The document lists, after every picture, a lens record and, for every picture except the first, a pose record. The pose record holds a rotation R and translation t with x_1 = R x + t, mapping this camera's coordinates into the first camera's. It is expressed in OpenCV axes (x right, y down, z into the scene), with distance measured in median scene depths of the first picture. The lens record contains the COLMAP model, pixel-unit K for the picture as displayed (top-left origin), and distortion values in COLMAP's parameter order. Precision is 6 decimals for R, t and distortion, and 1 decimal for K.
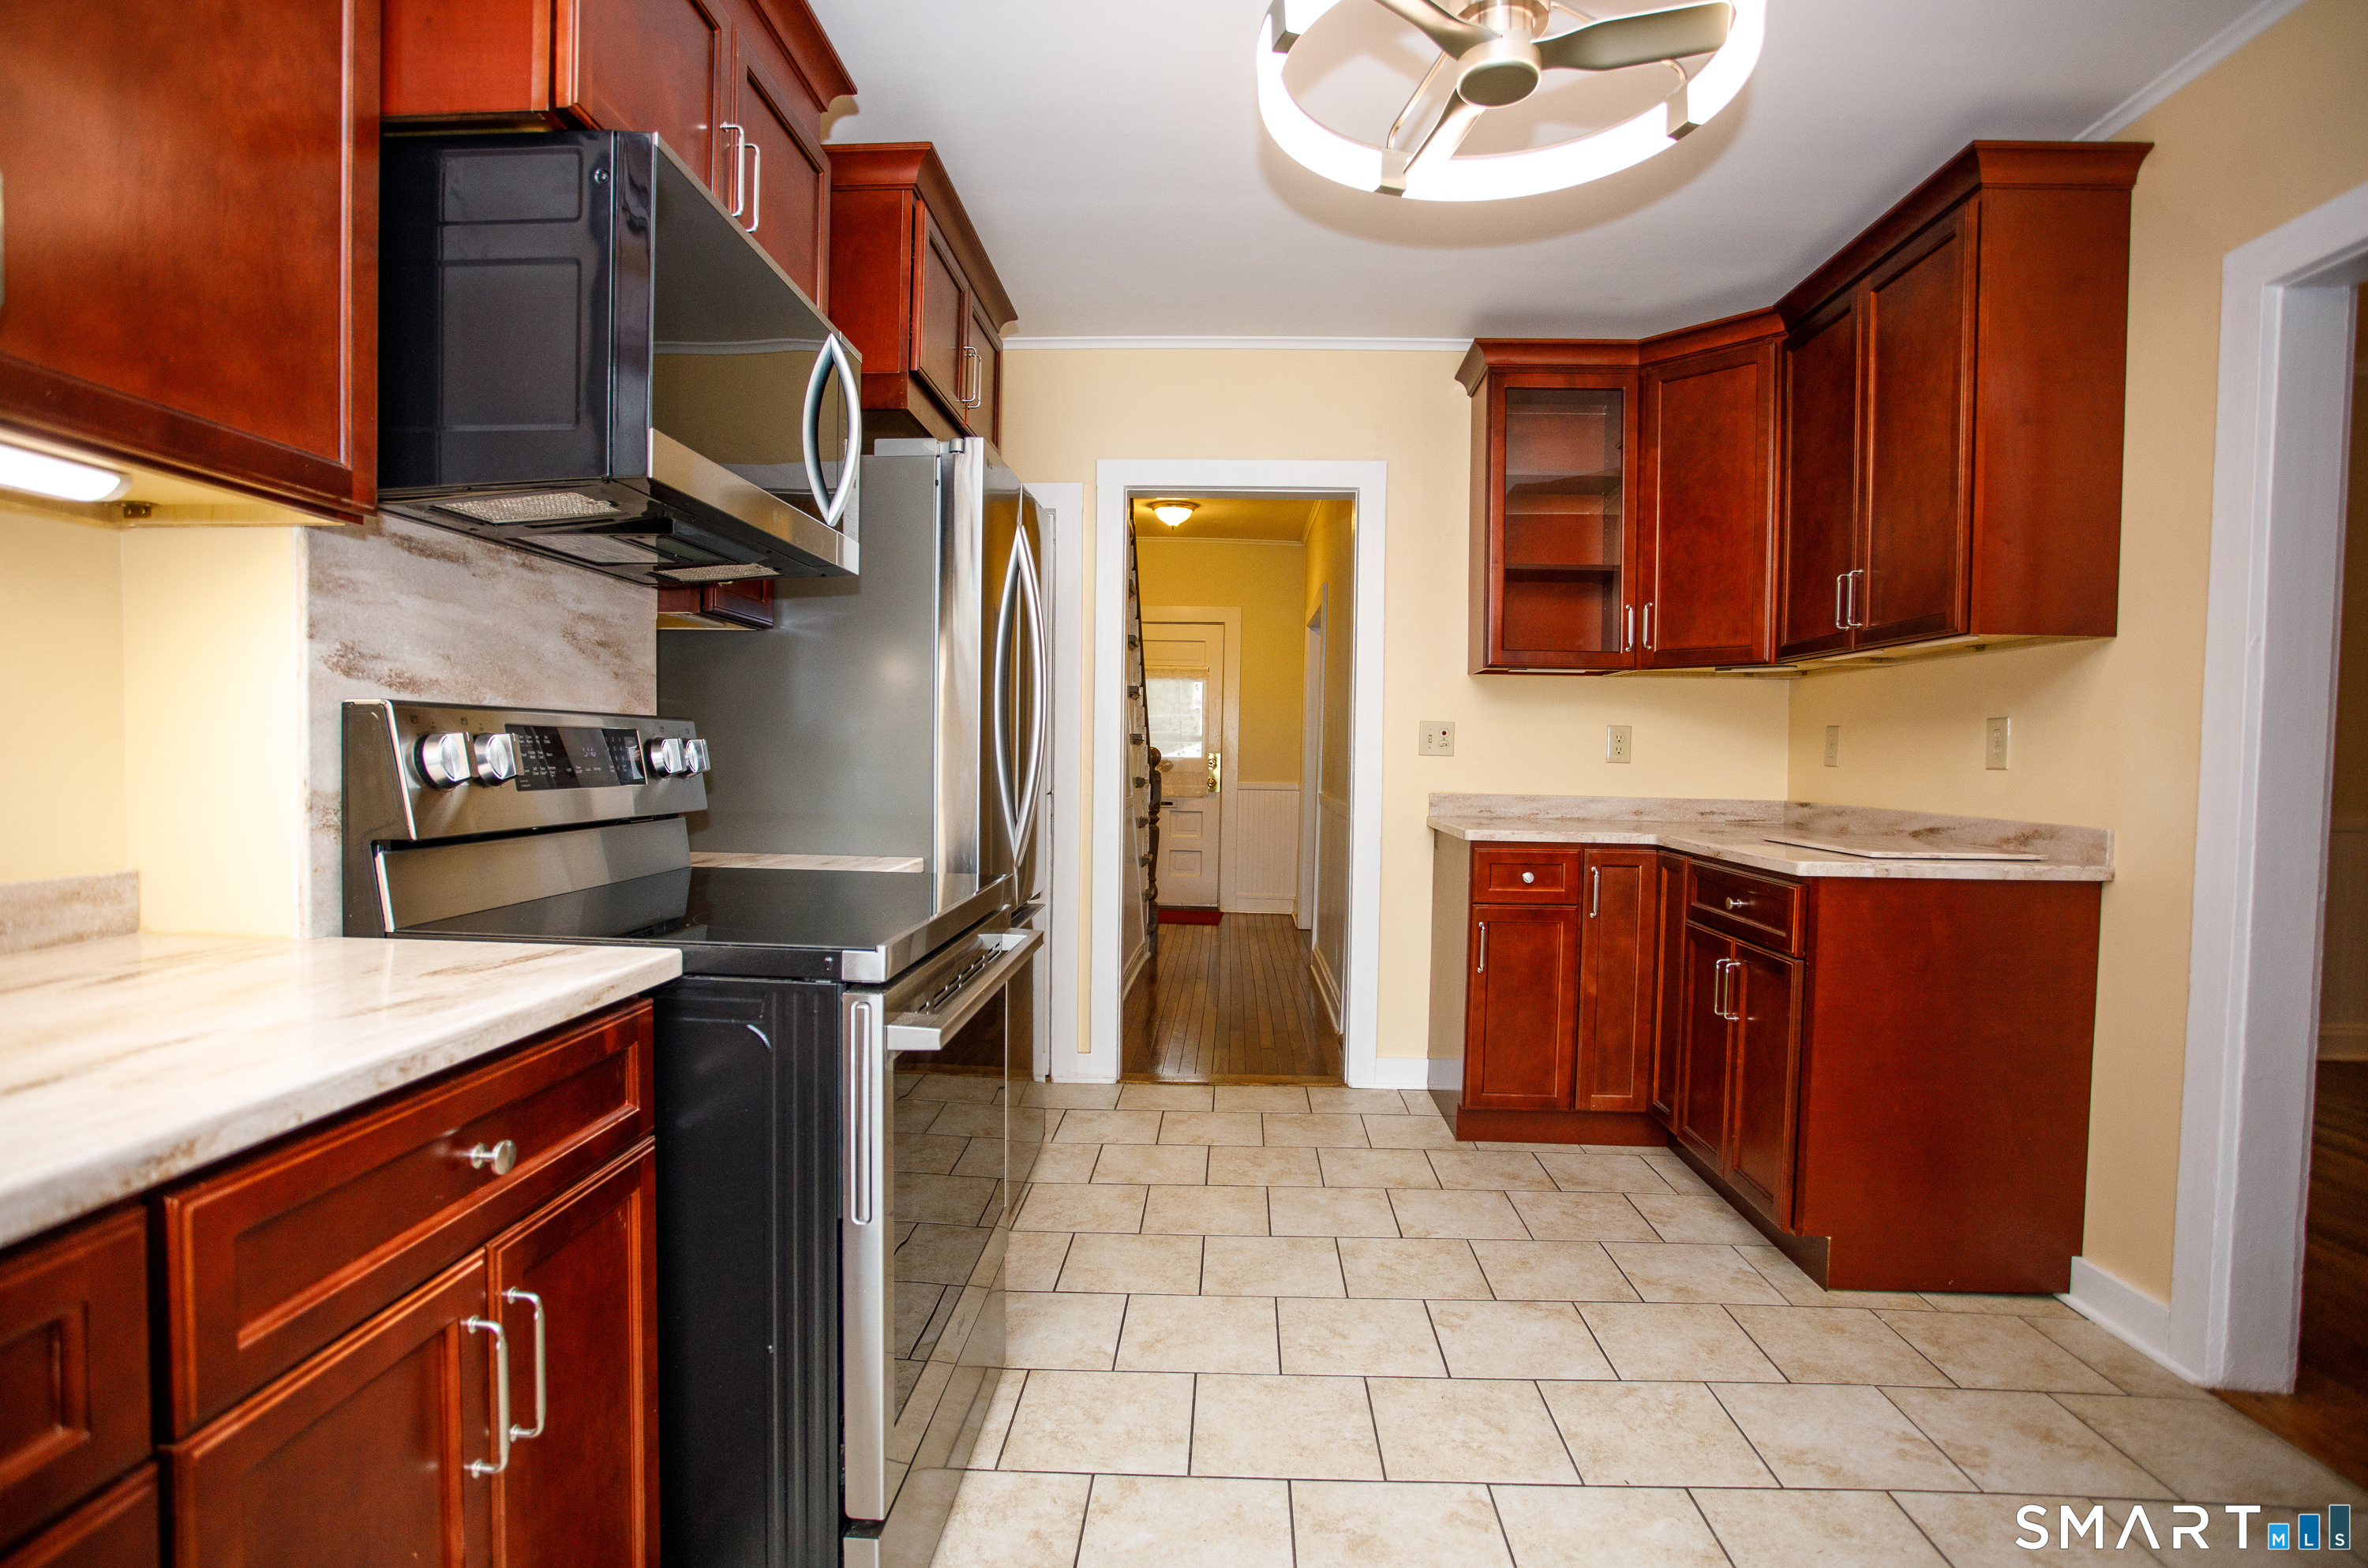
lens RADIAL K [[1162.3, 0, 1175.2], [0, 1162.3, 786.5], [0, 0, 1]] dist [-0.070547, 0.029093]
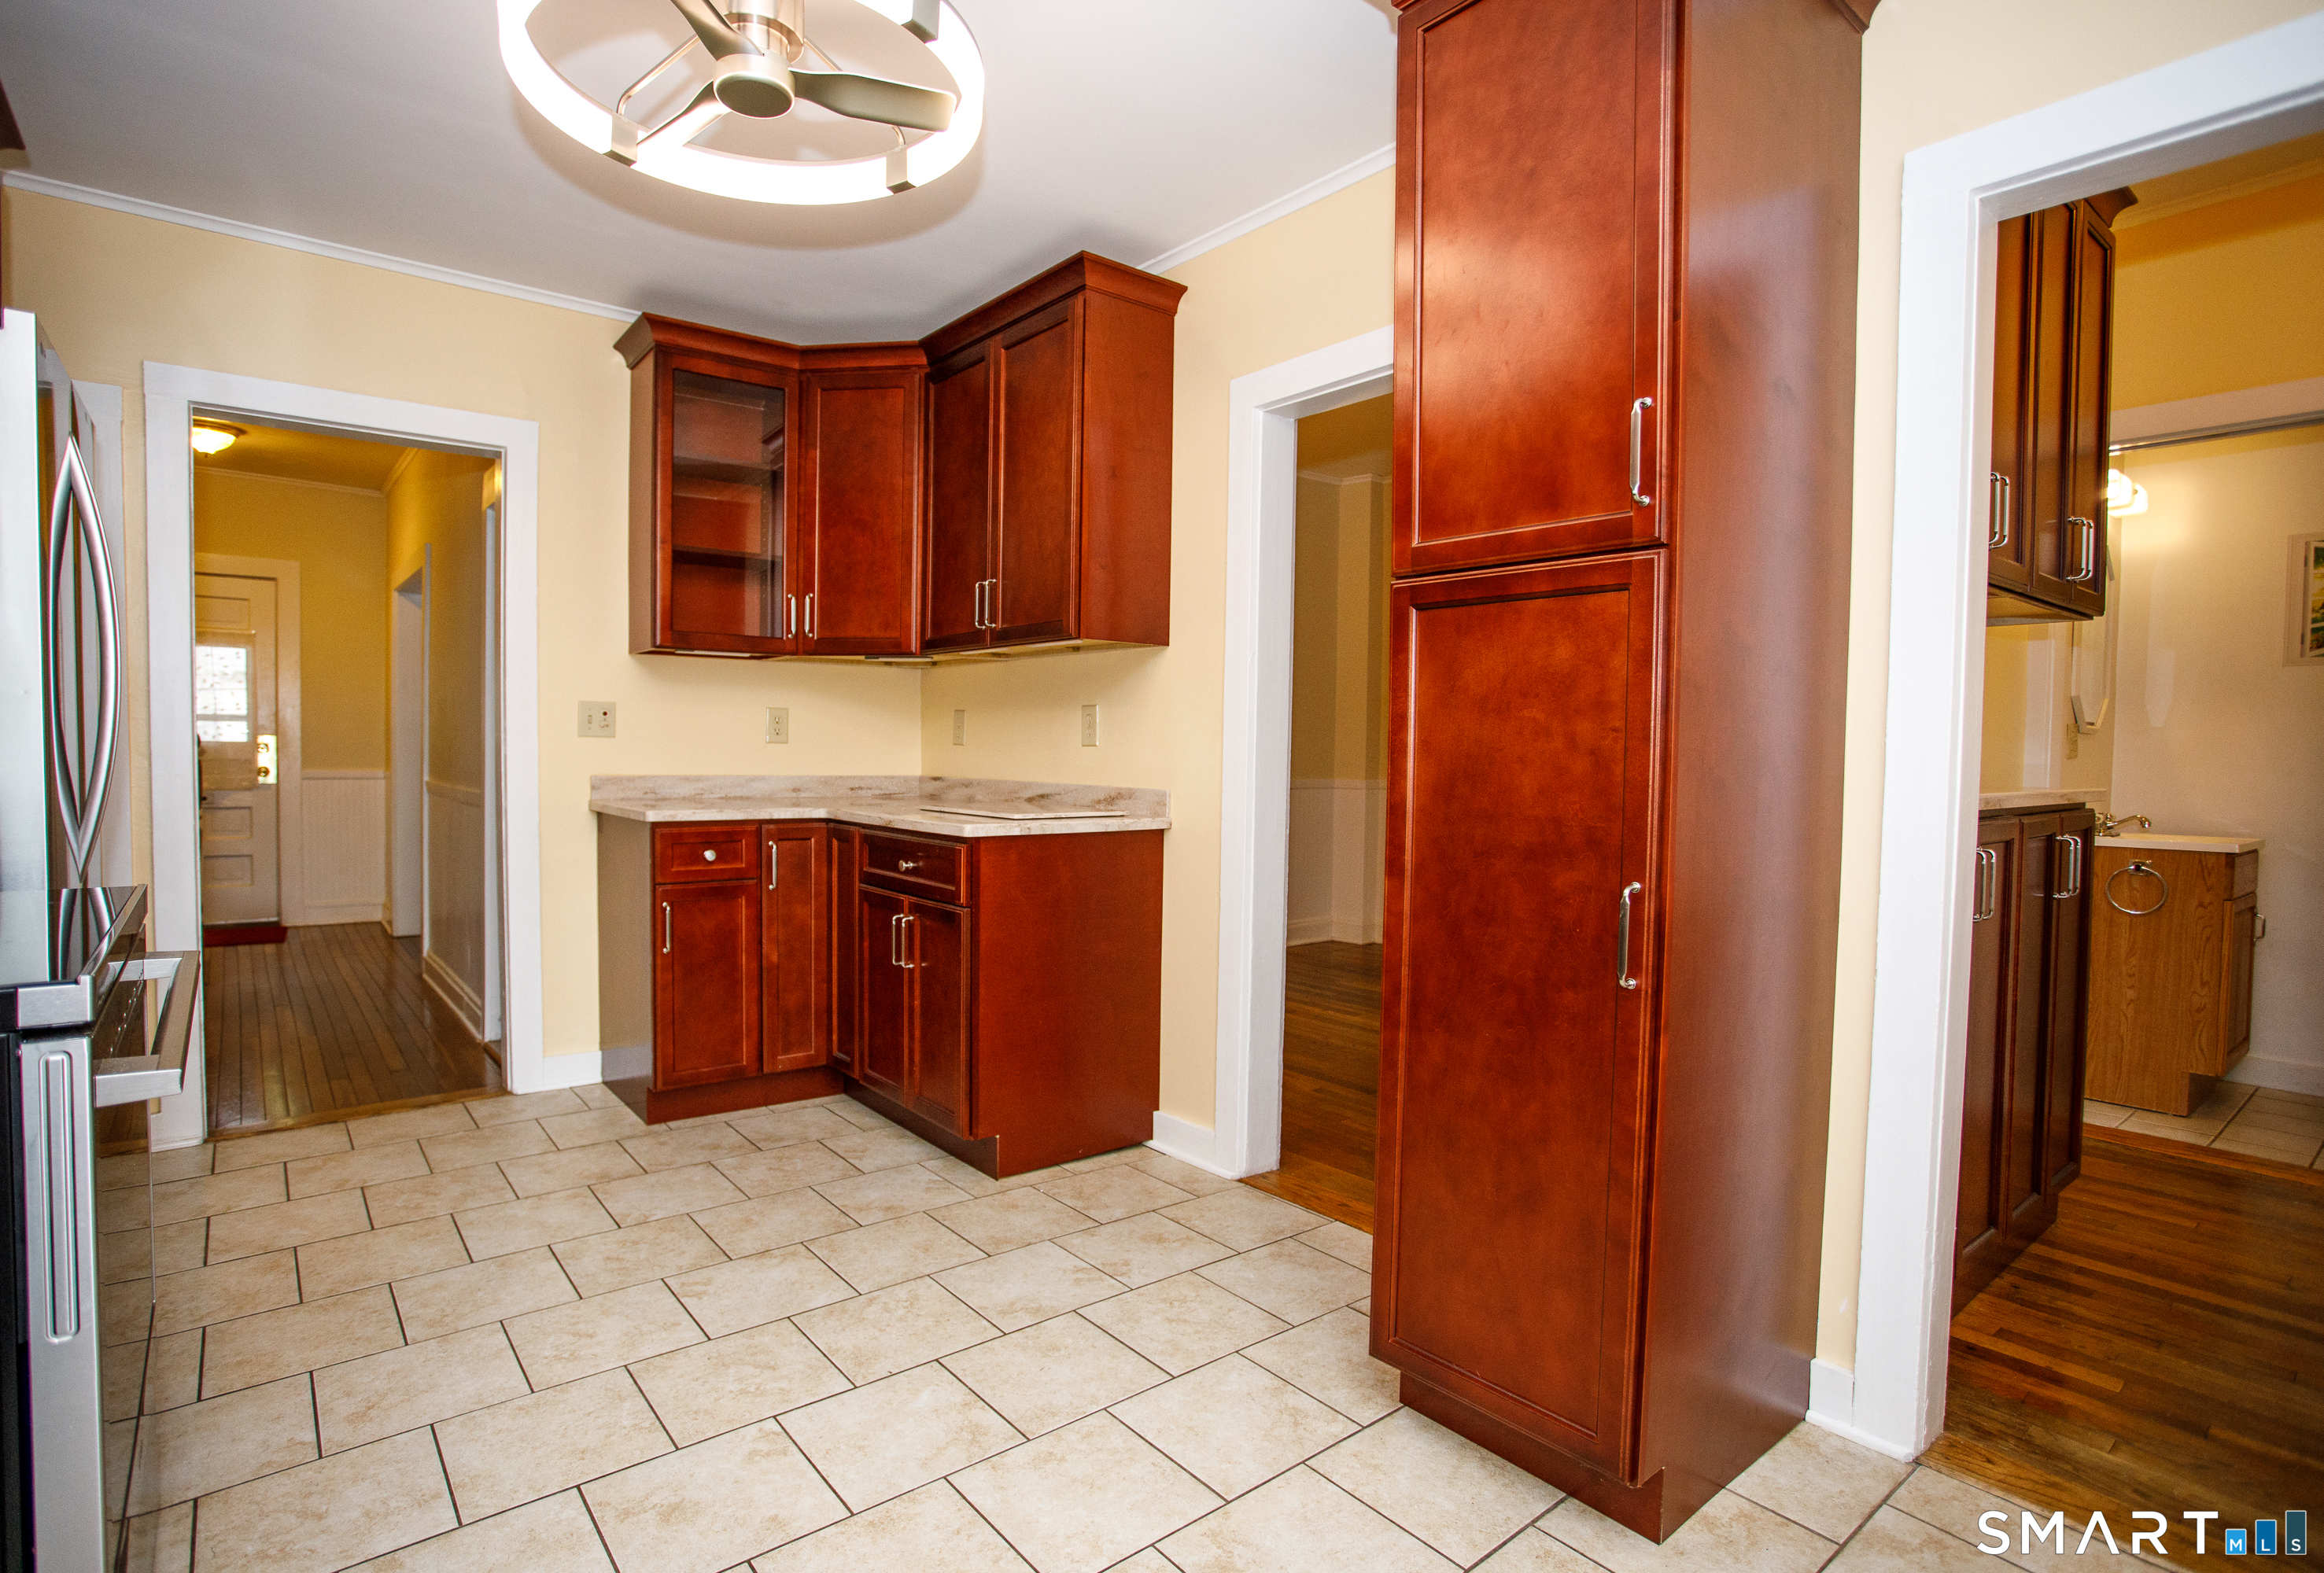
lens RADIAL K [[1168.3, 0, 1129.2], [0, 1168.3, 787.0], [0, 0, 1]] dist [-0.083237, 0.036379]
pose [[0.751441, -0.027498, 0.659227, -0.109740], [0.017373, 0.999609, 0.021893, 0.002971], [-0.659572, -0.004999, 0.751625, -0.016346]]
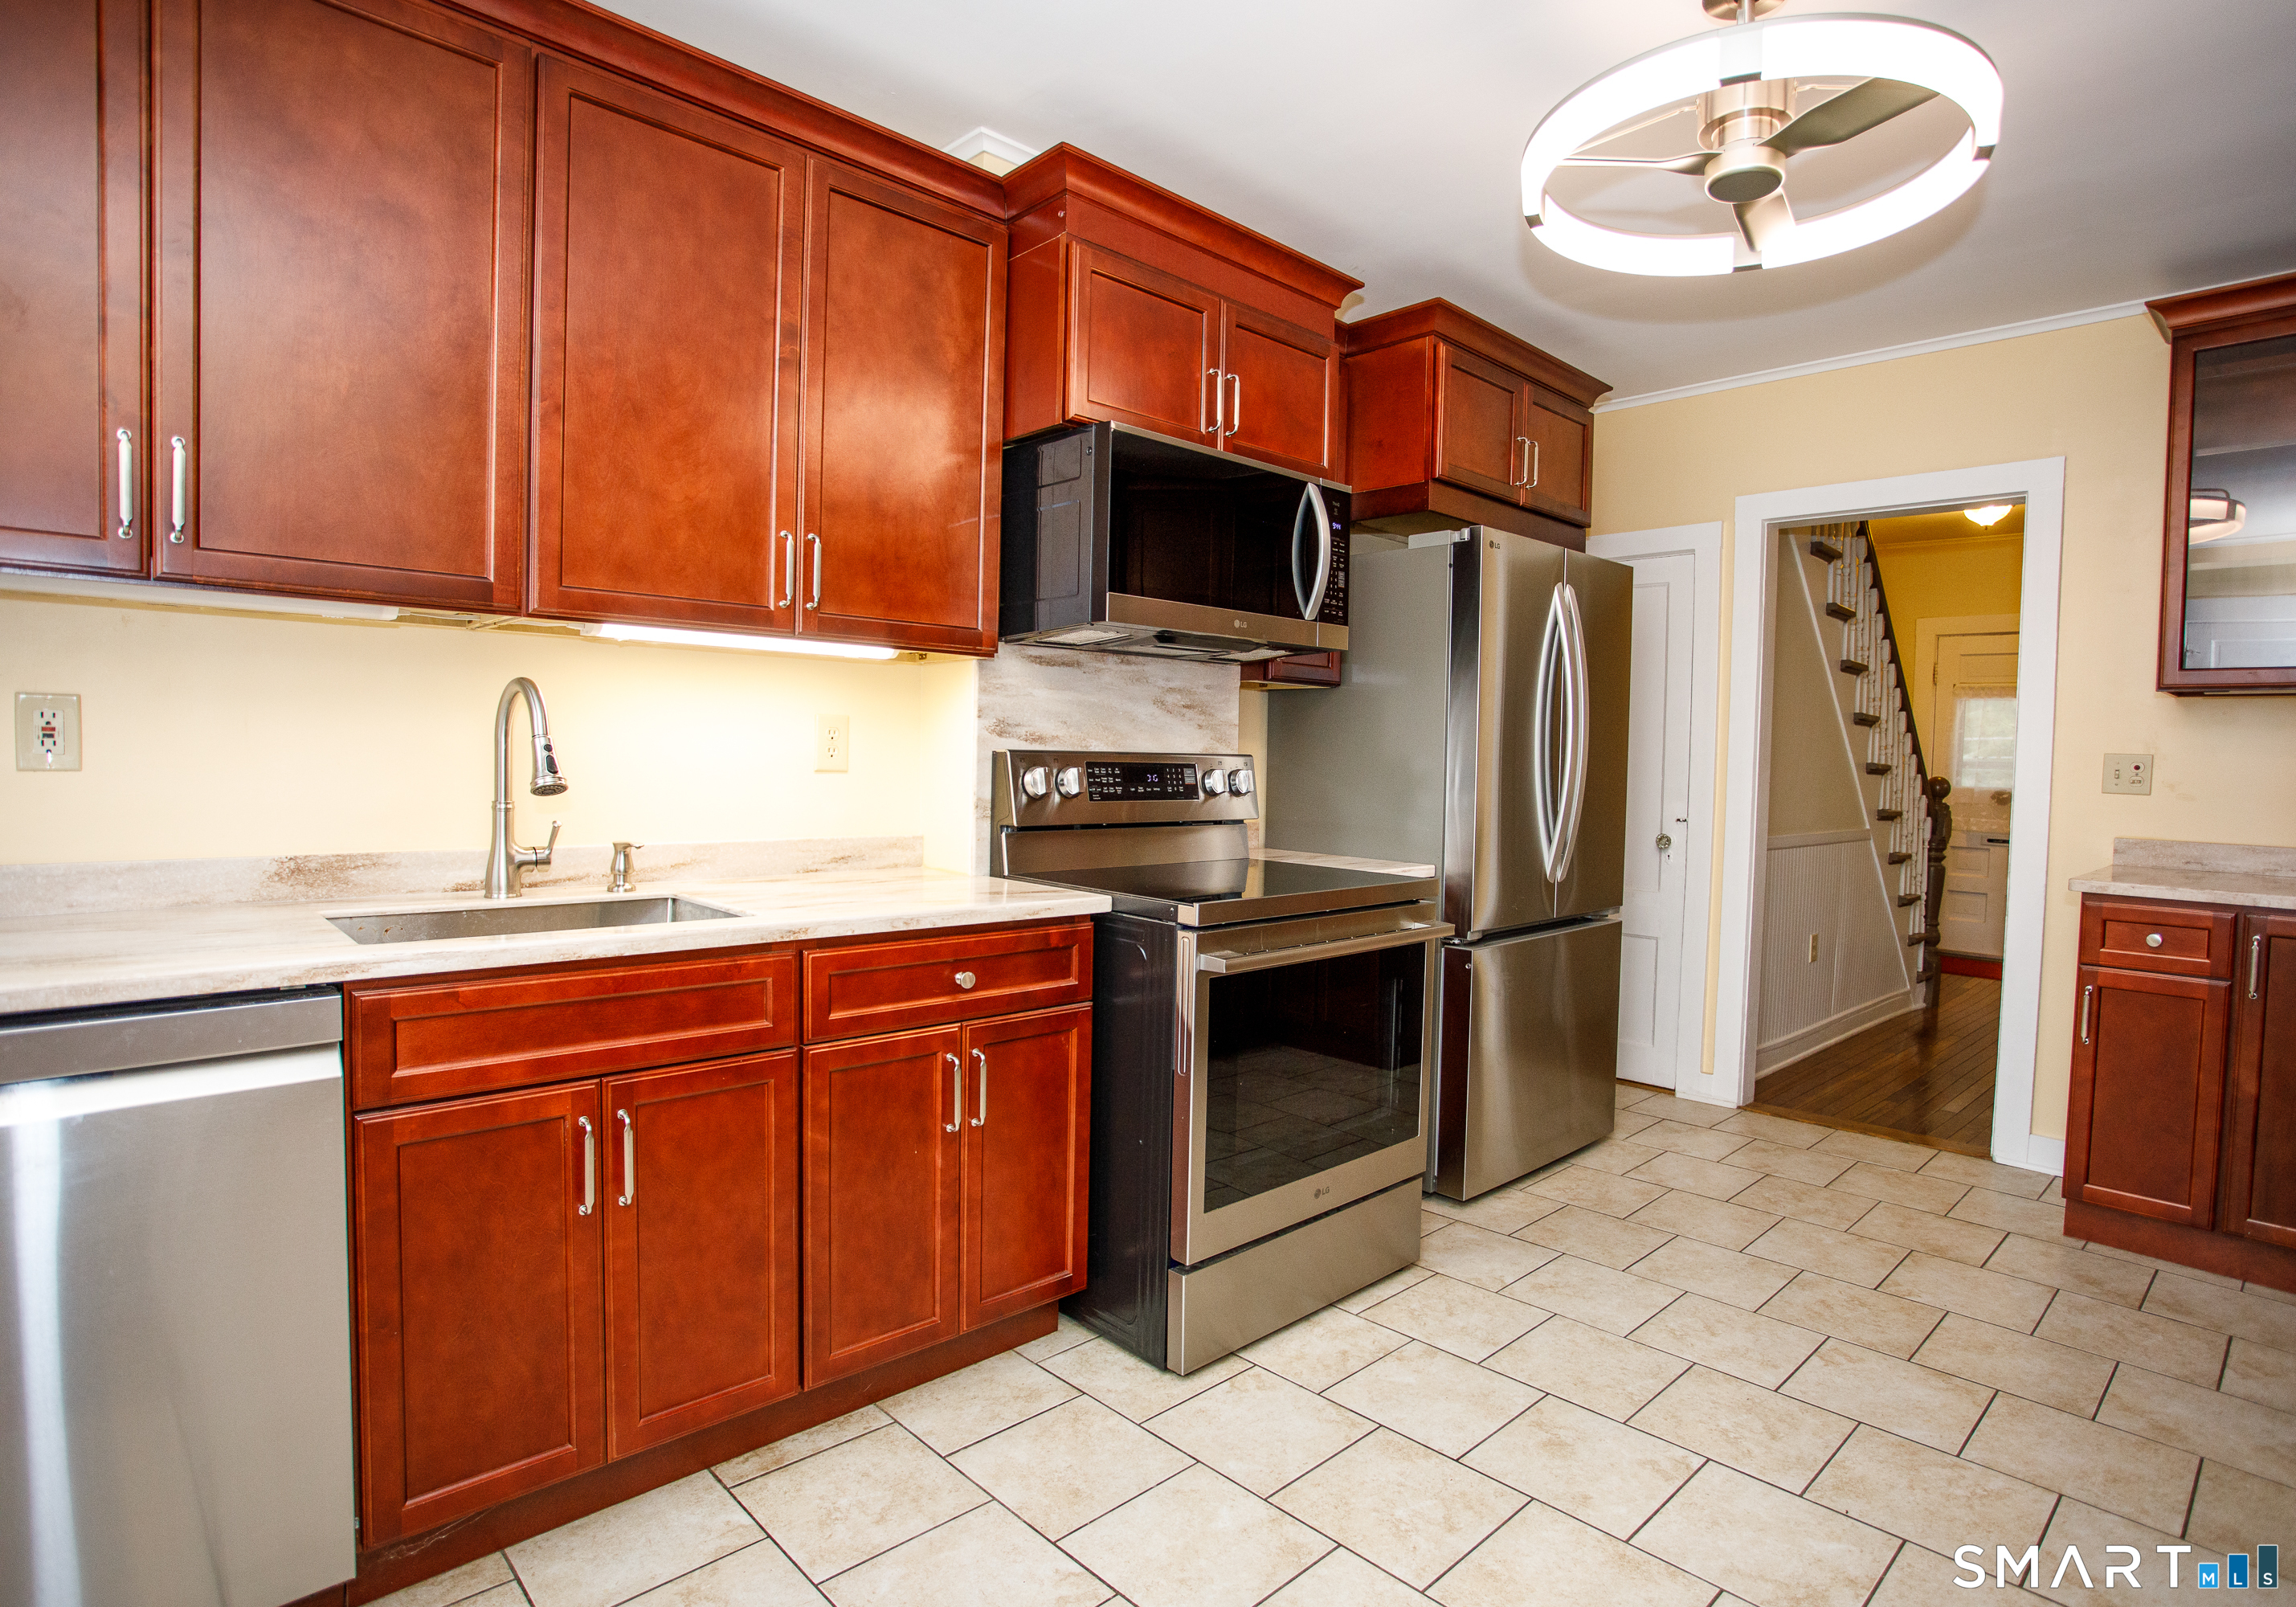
lens RADIAL K [[1202.3, 0, 1224.1], [0, 1202.3, 797.7], [0, 0, 1]] dist [-0.062193, 0.029891]
pose [[0.744880, 0.027470, -0.666633, 0.449098], [-0.032073, 0.999471, 0.005348, -0.010188], [0.666427, 0.017397, 0.745367, -0.116599]]
